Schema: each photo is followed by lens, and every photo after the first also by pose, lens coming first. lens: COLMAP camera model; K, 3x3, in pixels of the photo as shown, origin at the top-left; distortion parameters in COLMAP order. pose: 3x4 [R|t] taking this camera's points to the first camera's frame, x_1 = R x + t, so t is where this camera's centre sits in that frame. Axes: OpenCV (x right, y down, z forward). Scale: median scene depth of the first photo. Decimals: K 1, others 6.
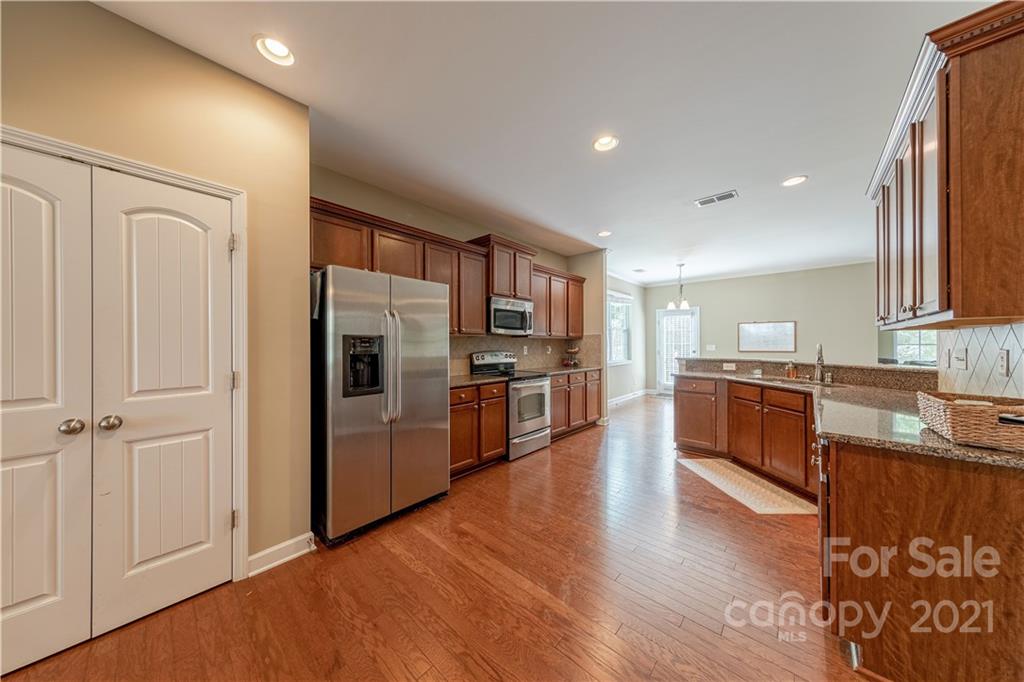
lens RADIAL K [[323.5, 0, 511.2], [0, 323.5, 342.7], [0, 0, 1]] dist [0.006301, 0.000026]
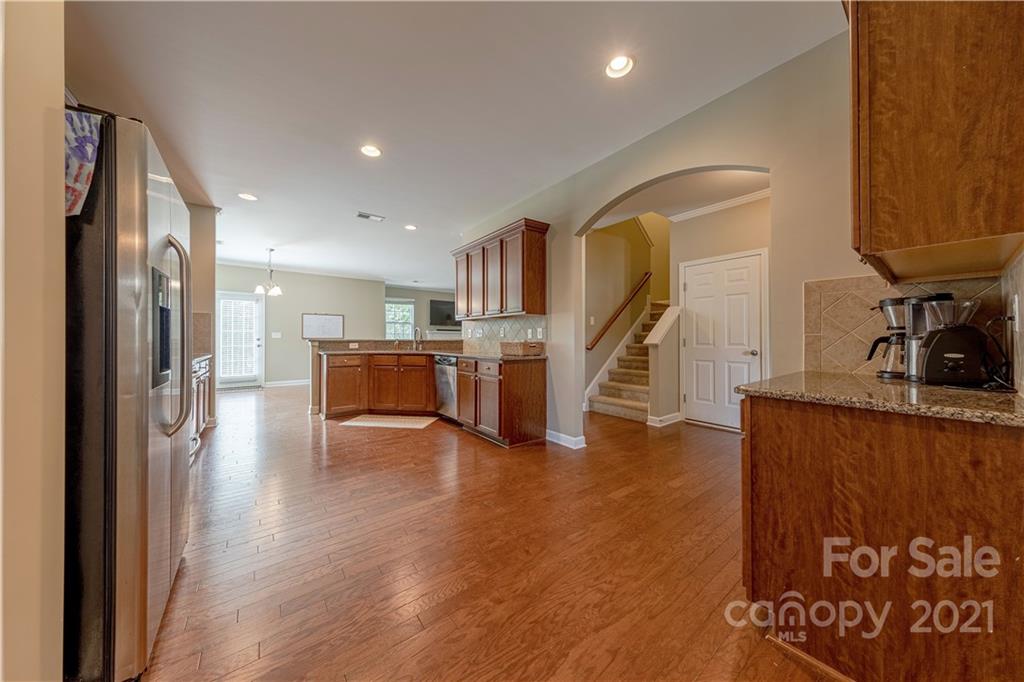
lens RADIAL K [[323.5, 0, 506.6], [0, 323.5, 336.6], [0, 0, 1]] dist [0.006301, 0.000026]
pose [[0.165716, 0.005889, 0.986156, -0.512646], [0.000728, 0.999981, -0.006094, 0.048198], [-0.986173, 0.001727, 0.165709, 0.199513]]
